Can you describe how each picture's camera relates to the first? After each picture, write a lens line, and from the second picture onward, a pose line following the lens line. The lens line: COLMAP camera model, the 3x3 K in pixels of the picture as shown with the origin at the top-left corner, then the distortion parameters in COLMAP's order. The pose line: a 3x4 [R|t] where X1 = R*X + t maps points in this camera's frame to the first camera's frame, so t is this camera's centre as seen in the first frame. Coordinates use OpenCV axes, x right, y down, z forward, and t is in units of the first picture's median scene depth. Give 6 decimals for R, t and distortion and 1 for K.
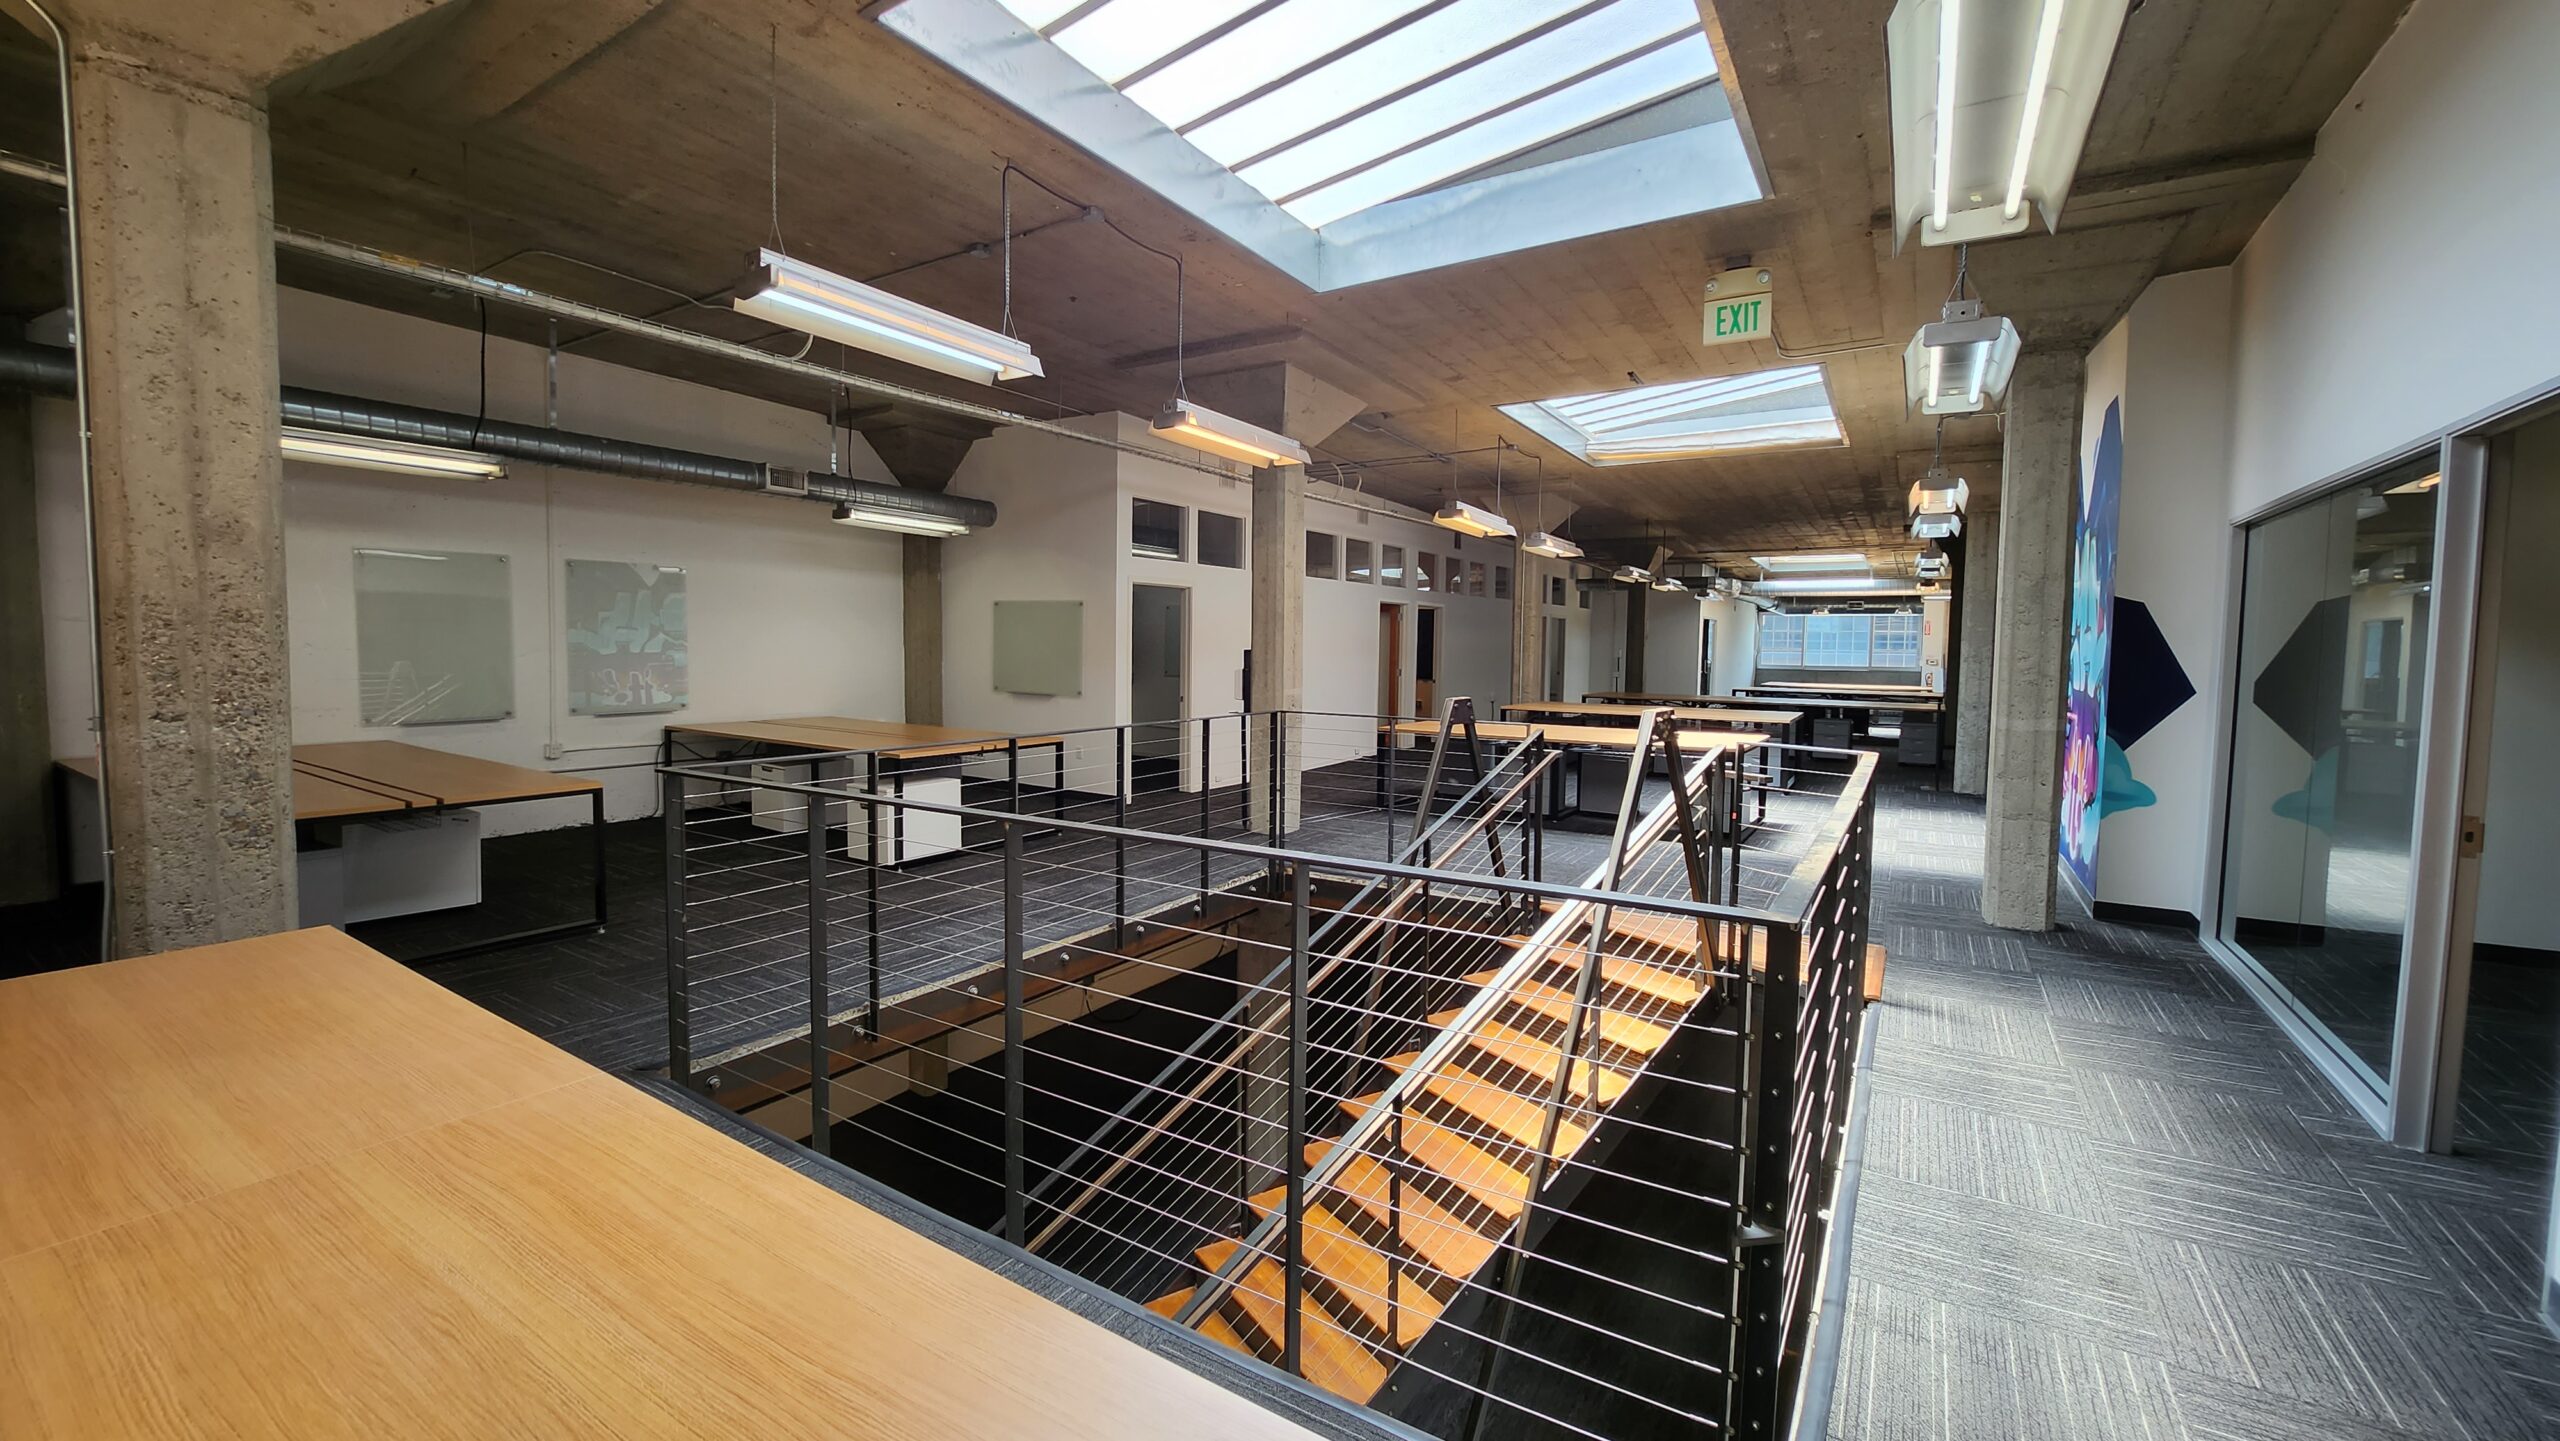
lens RADIAL K [[1014.9, 0, 1246.1], [0, 1014.9, 707.9], [0, 0, 1]] dist [-0.018259, -0.001186]
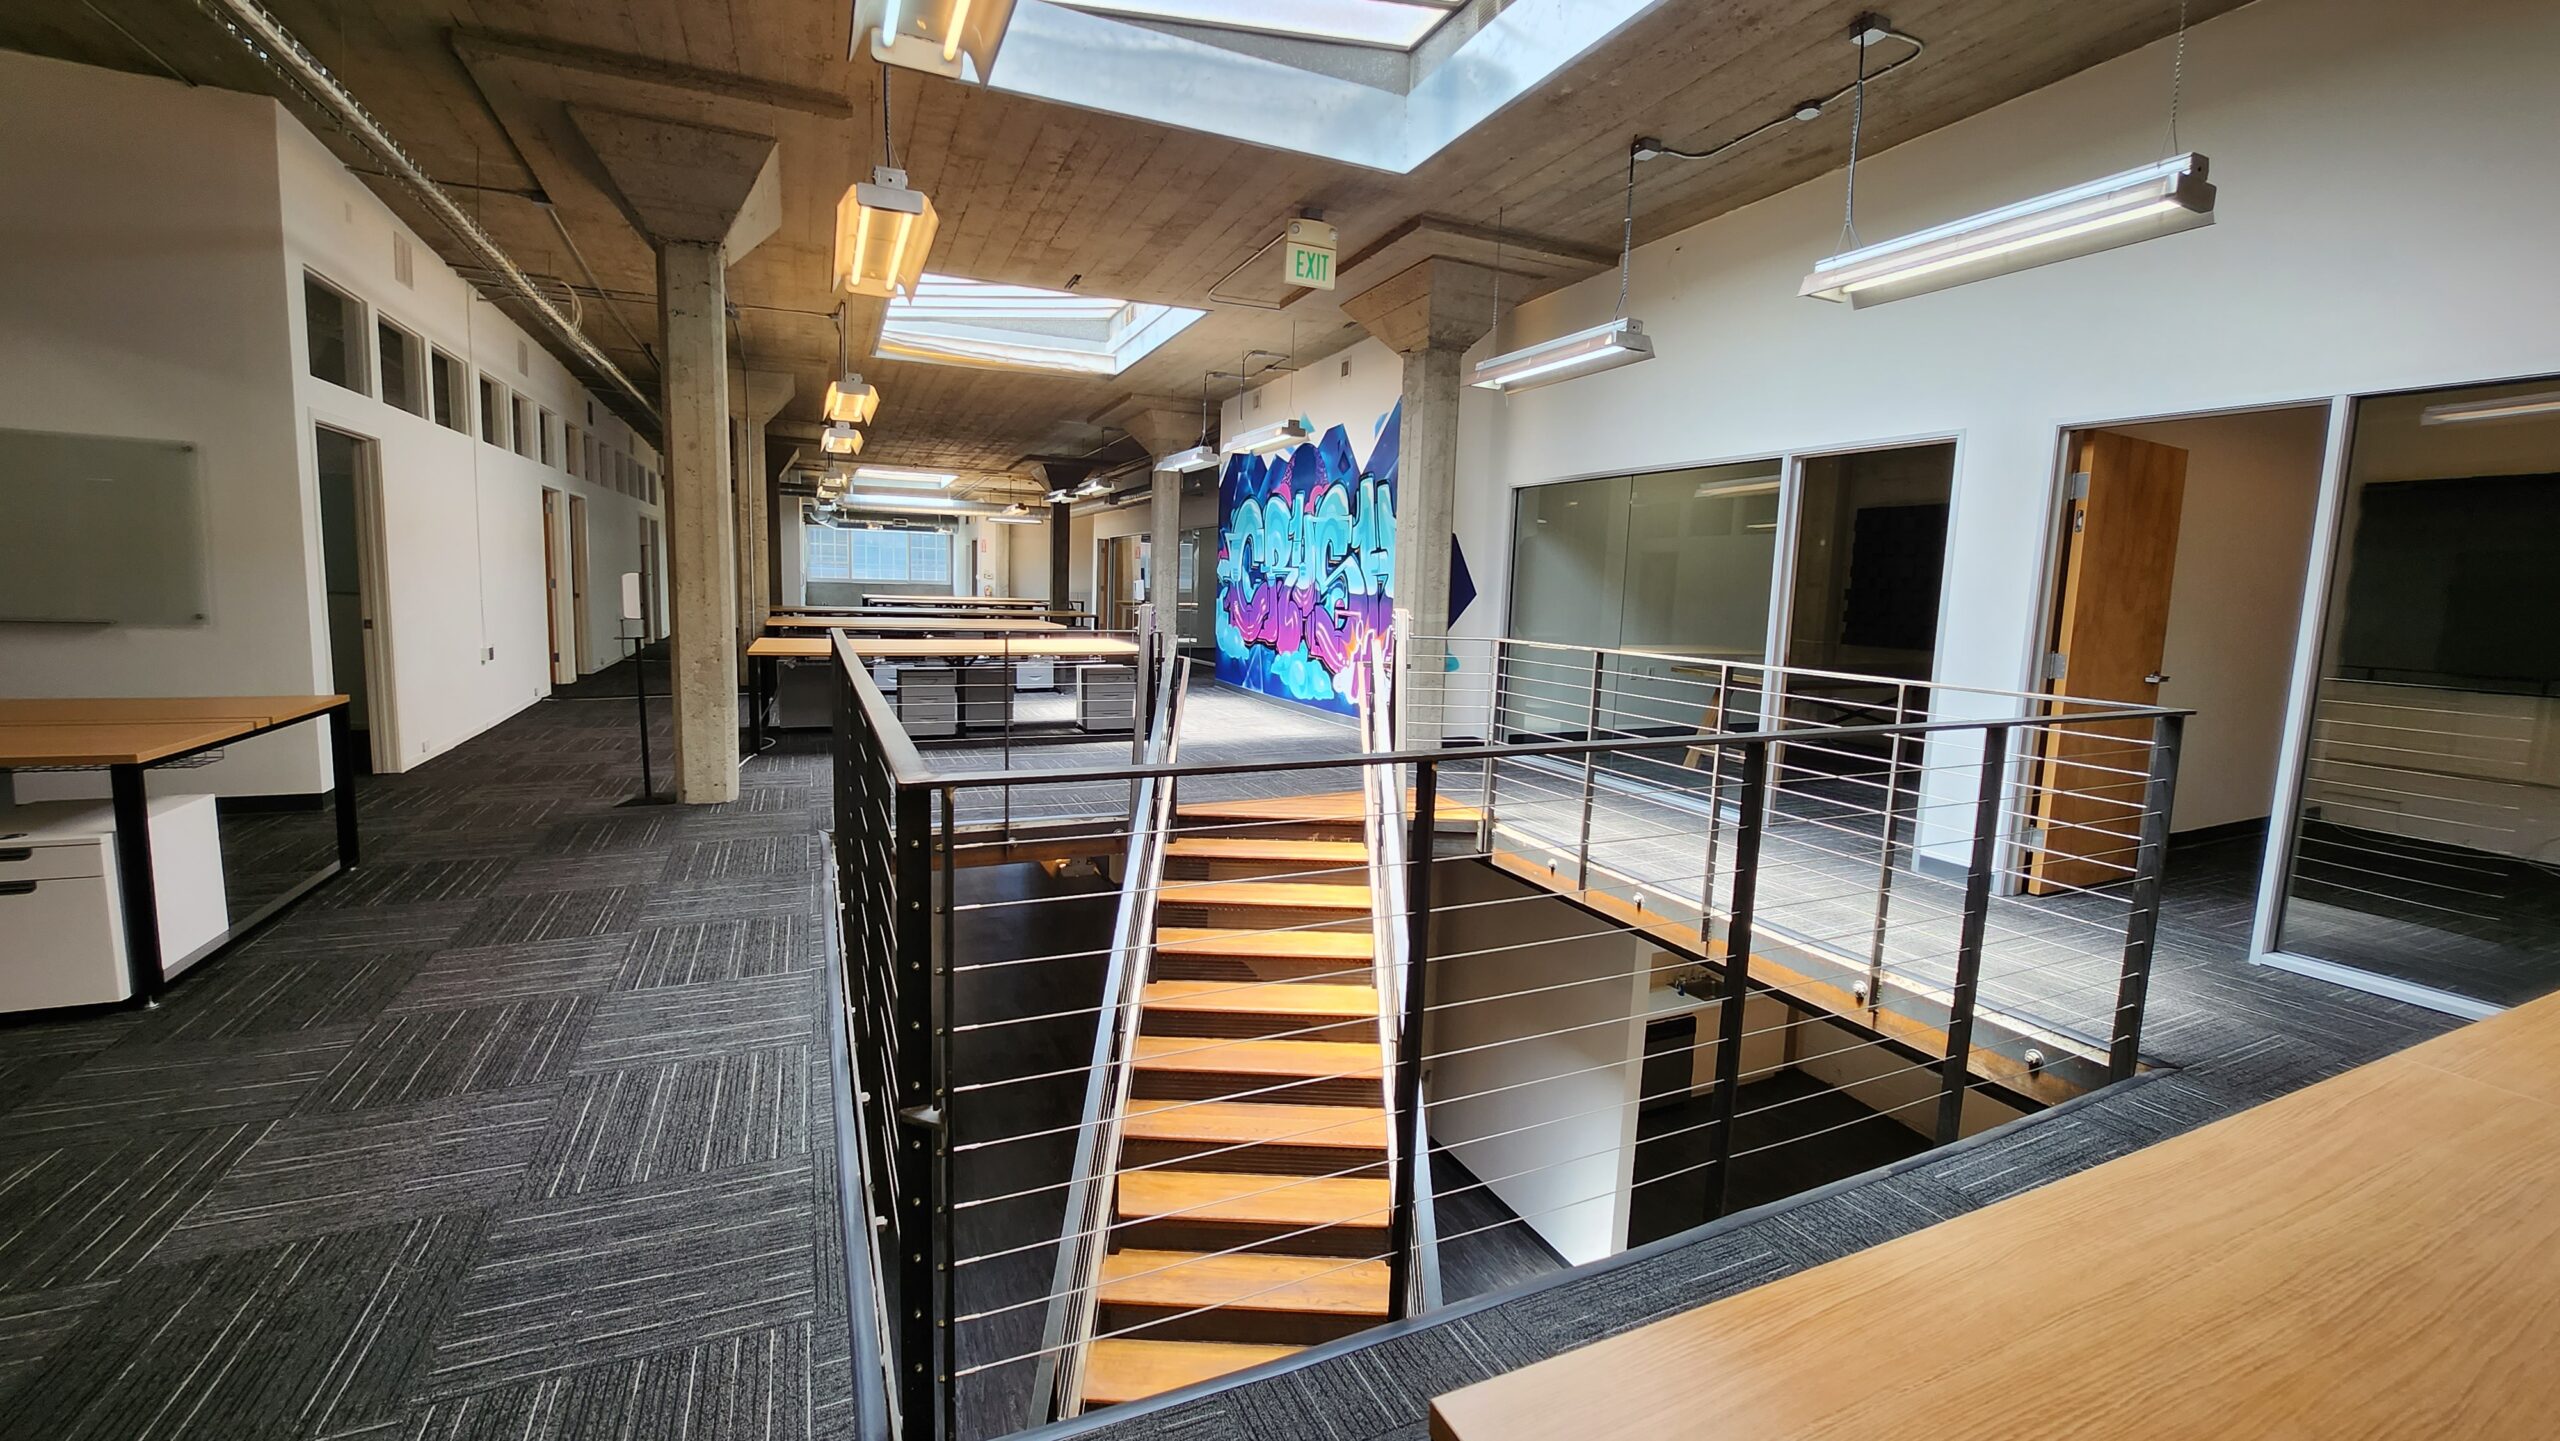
lens RADIAL K [[1014.9, 0, 1266.0], [0, 1014.9, 707.9], [0, 0, 1]] dist [-0.018259, -0.001186]
pose [[0.531944, -0.099250, 0.840943, -0.420433], [0.028633, 0.994648, 0.099279, -0.003928], [-0.846295, -0.028732, 0.531939, 0.325644]]
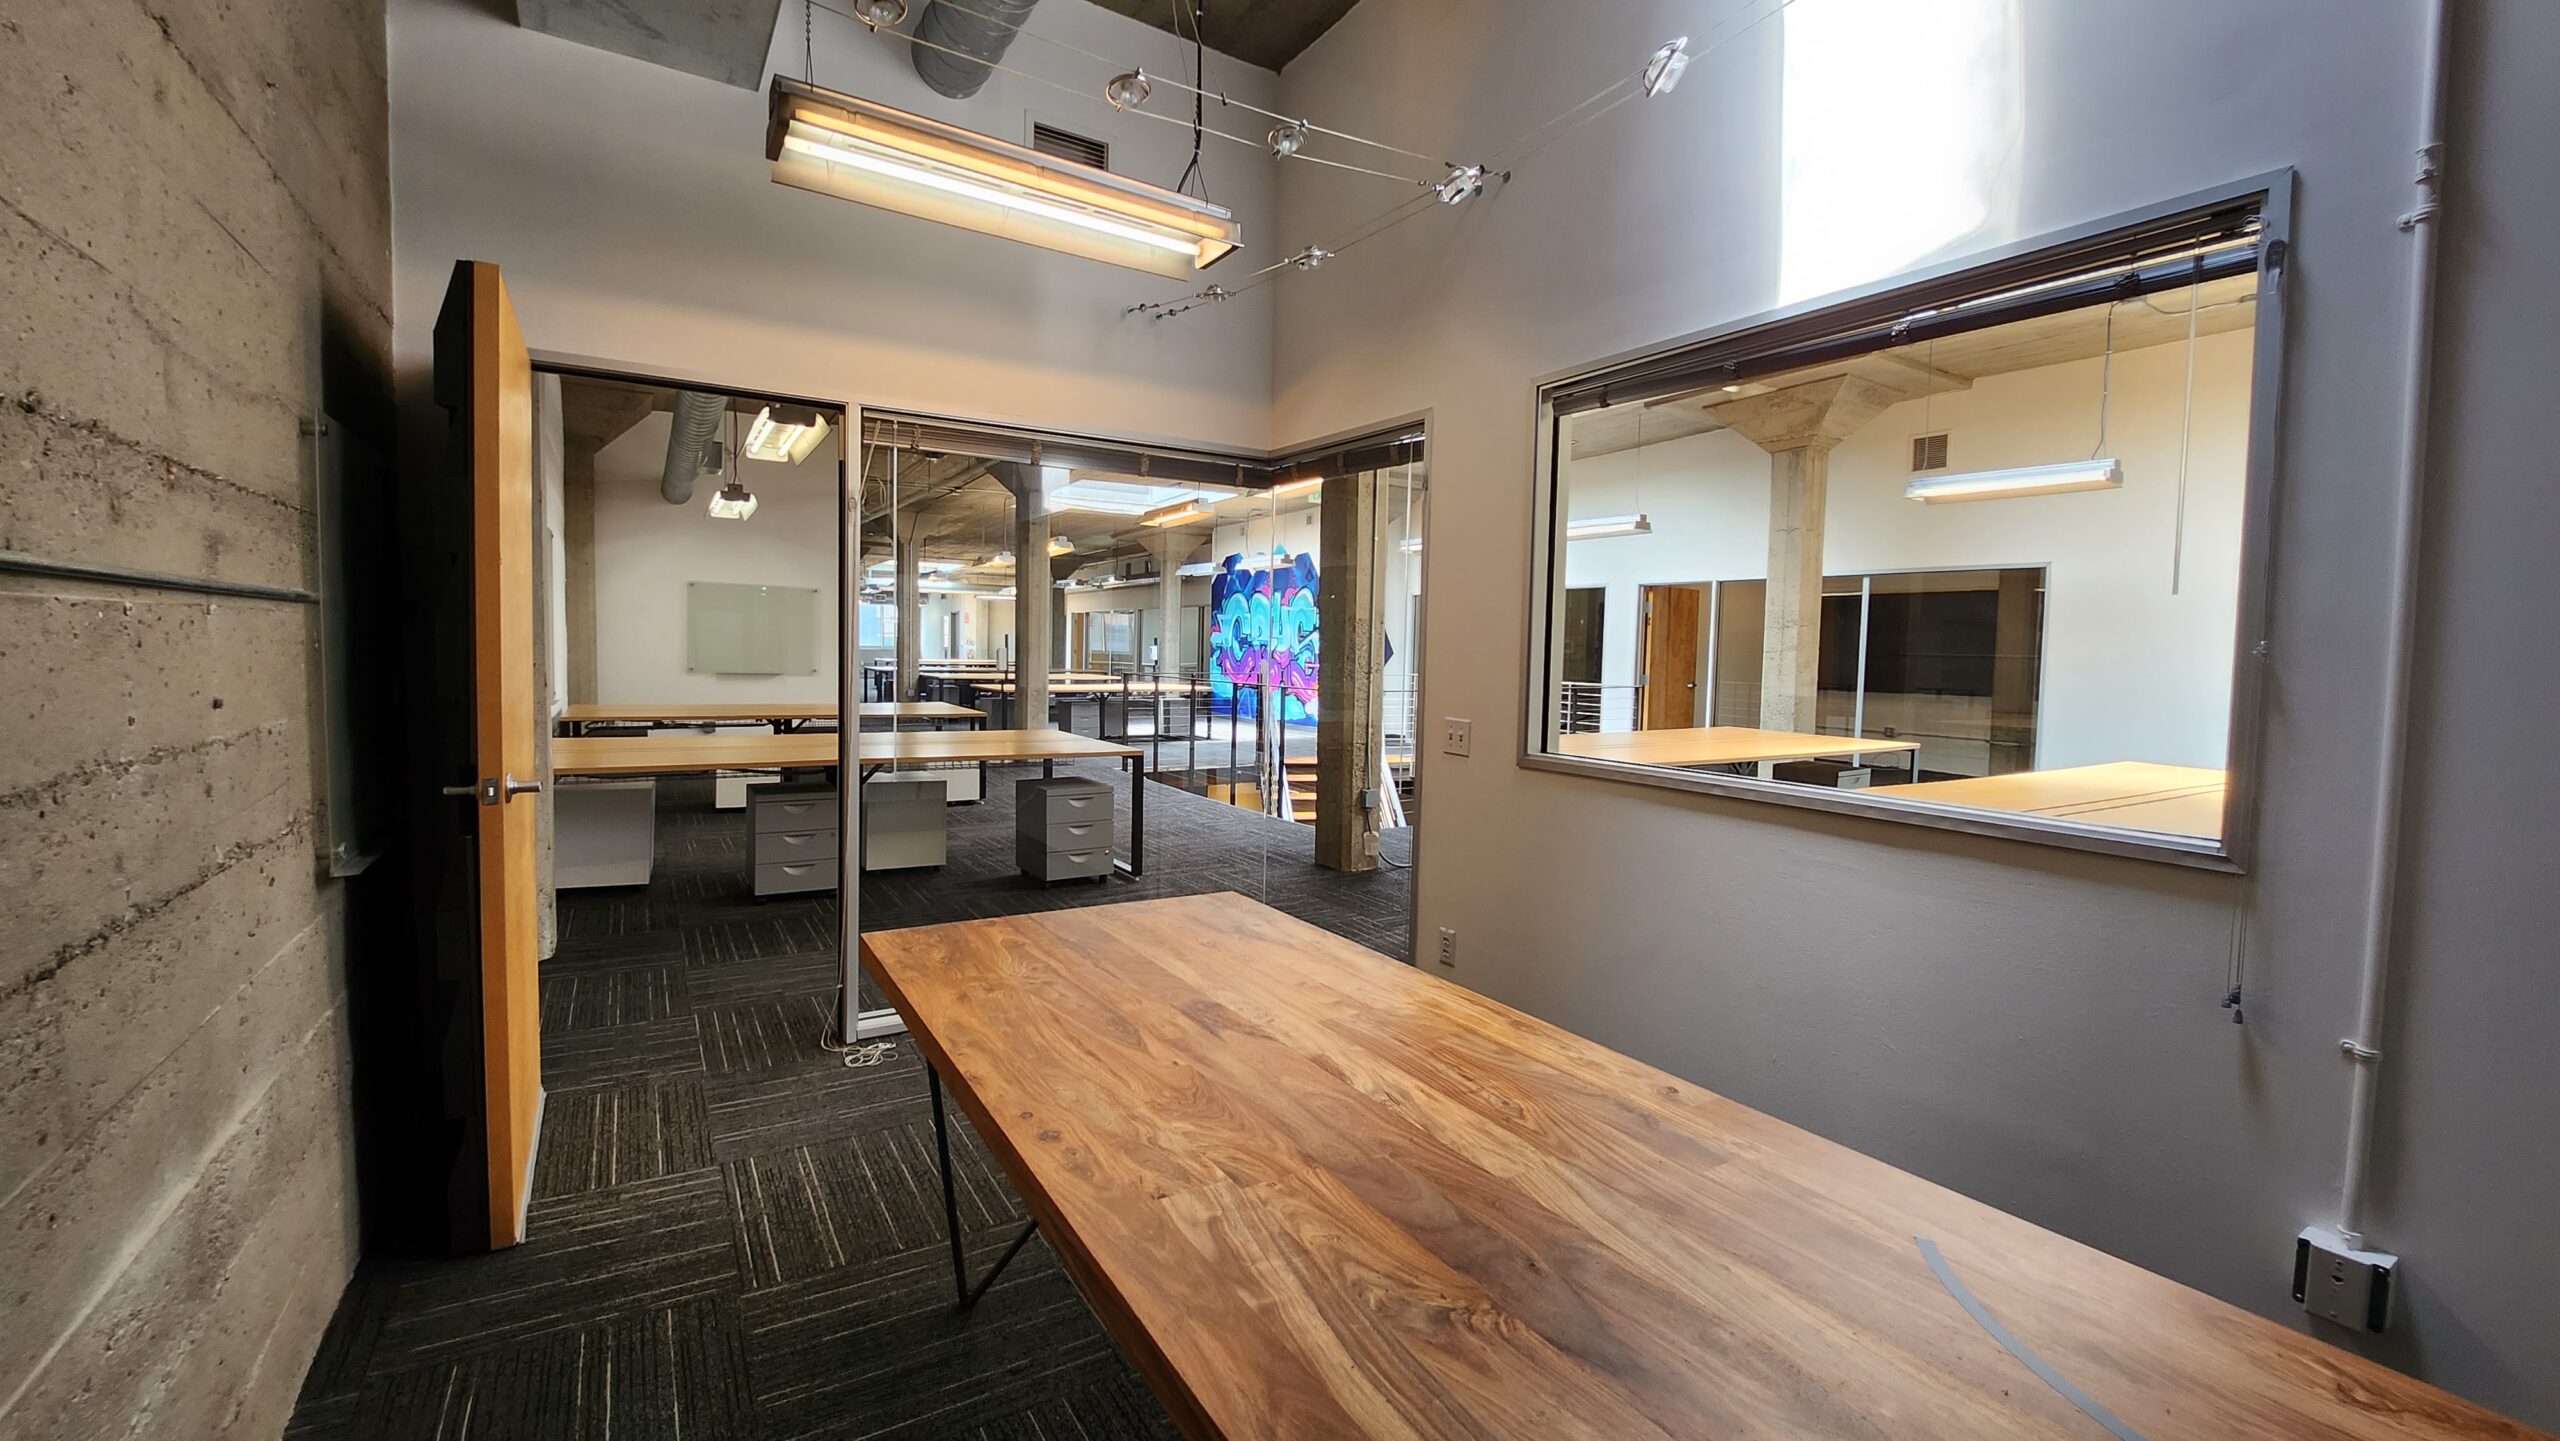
lens RADIAL K [[1014.9, 0, 1287.1], [0, 1014.9, 707.7], [0, 0, 1]] dist [-0.018259, -0.001186]
pose [[0.396066, -0.058099, 0.916382, -1.302370], [0.040308, 0.998134, 0.045860, -0.005168], [-0.917337, 0.018774, 0.397669, 0.119877]]
